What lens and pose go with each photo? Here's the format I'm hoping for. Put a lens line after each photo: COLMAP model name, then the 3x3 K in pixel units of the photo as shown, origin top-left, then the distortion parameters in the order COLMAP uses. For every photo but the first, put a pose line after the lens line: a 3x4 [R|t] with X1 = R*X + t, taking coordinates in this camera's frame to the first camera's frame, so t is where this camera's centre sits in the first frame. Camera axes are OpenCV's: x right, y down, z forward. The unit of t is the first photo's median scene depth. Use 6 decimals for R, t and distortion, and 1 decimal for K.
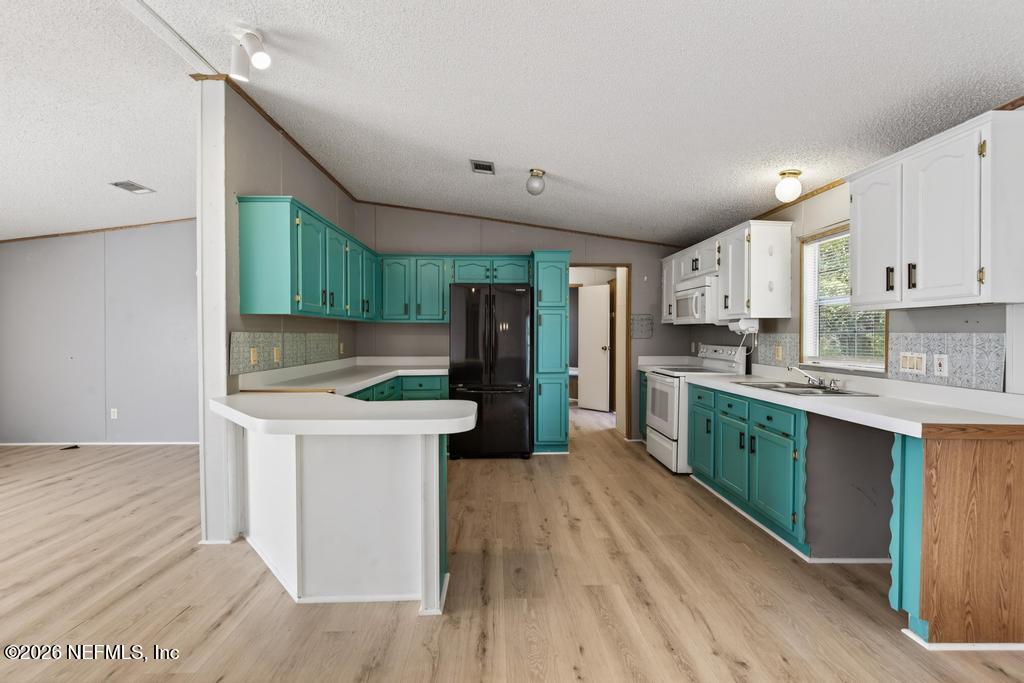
lens RADIAL K [[461.9, 0, 512.0], [0, 461.9, 341.5], [0, 0, 1]] dist [-0.002135, 0.000015]
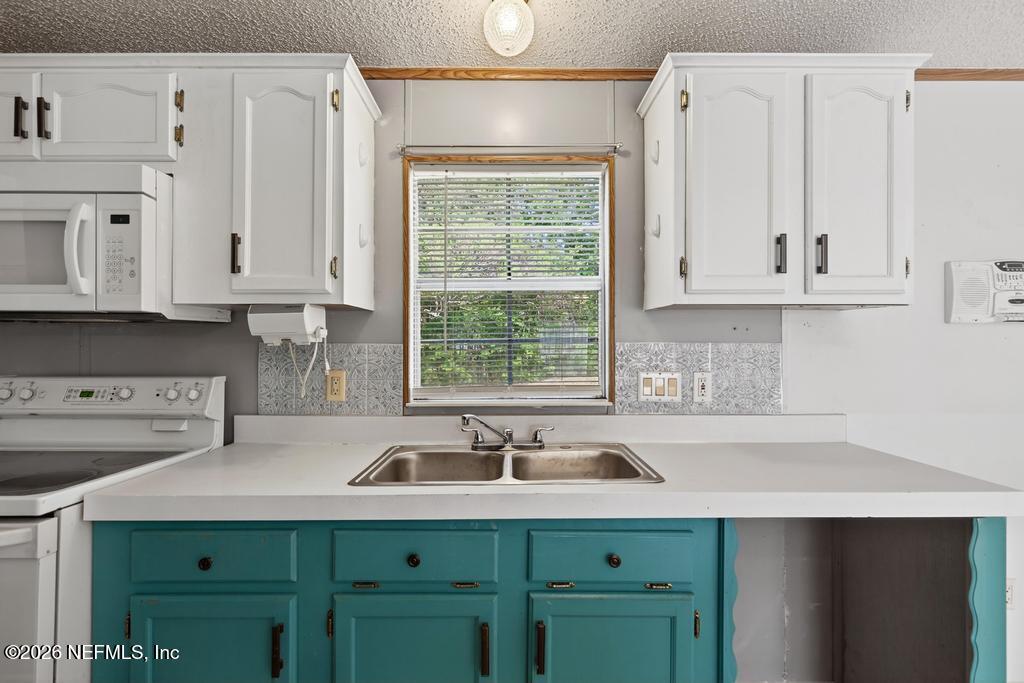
lens RADIAL K [[464.9, 0, 513.4], [0, 464.9, 338.8], [0, 0, 1]] dist [0.002800, 0.000044]
pose [[0.031506, 0.010736, 0.999446, 0.121884], [0.015753, 0.999813, -0.011237, -0.014189], [-0.999379, 0.016099, 0.031331, 0.823313]]
